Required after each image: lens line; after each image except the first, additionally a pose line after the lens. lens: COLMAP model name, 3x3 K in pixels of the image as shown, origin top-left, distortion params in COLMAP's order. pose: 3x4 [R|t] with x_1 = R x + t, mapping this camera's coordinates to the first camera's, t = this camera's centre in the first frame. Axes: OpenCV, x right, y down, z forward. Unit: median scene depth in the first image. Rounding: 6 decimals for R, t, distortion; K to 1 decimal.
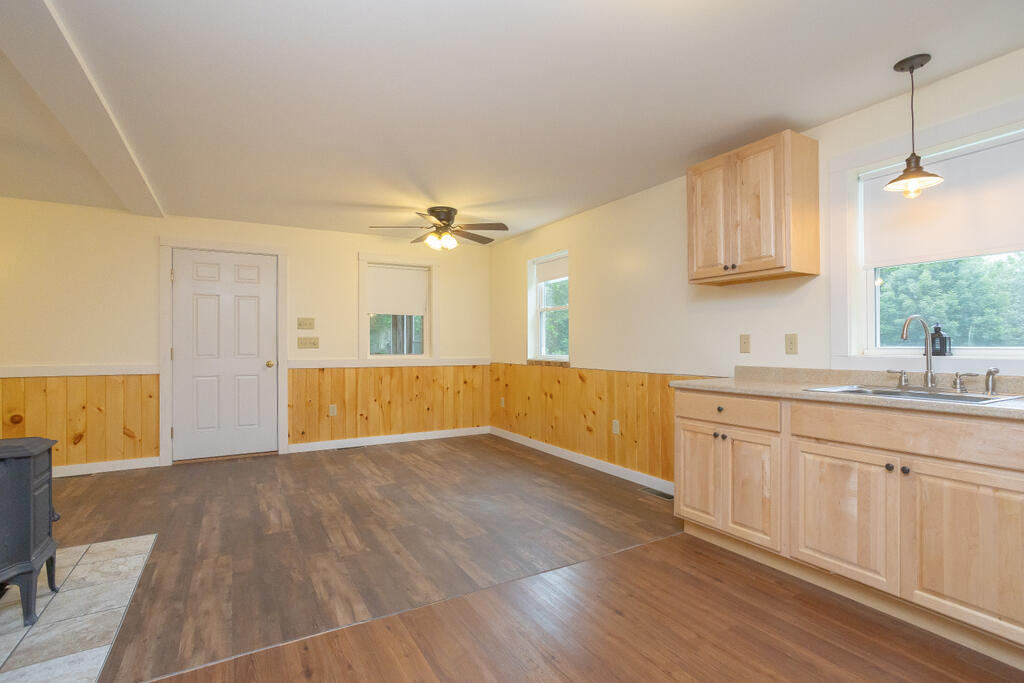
lens RADIAL K [[495.1, 0, 506.7], [0, 495.1, 345.4], [0, 0, 1]] dist [-0.036007, 0.025692]
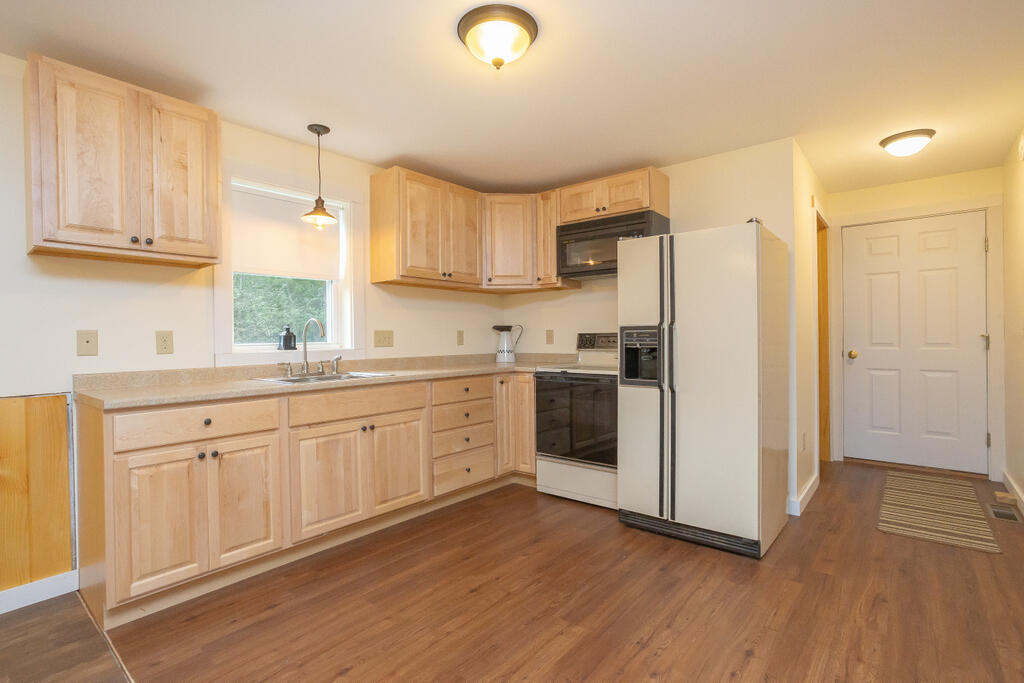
lens RADIAL K [[495.1, 0, 506.7], [0, 495.1, 345.4], [0, 0, 1]] dist [-0.036007, 0.025692]
pose [[-0.347364, -0.007543, 0.937700, -0.417337], [0.016035, 0.999774, 0.013982, 0.000037], [-0.937593, 0.019893, -0.347165, 0.691947]]
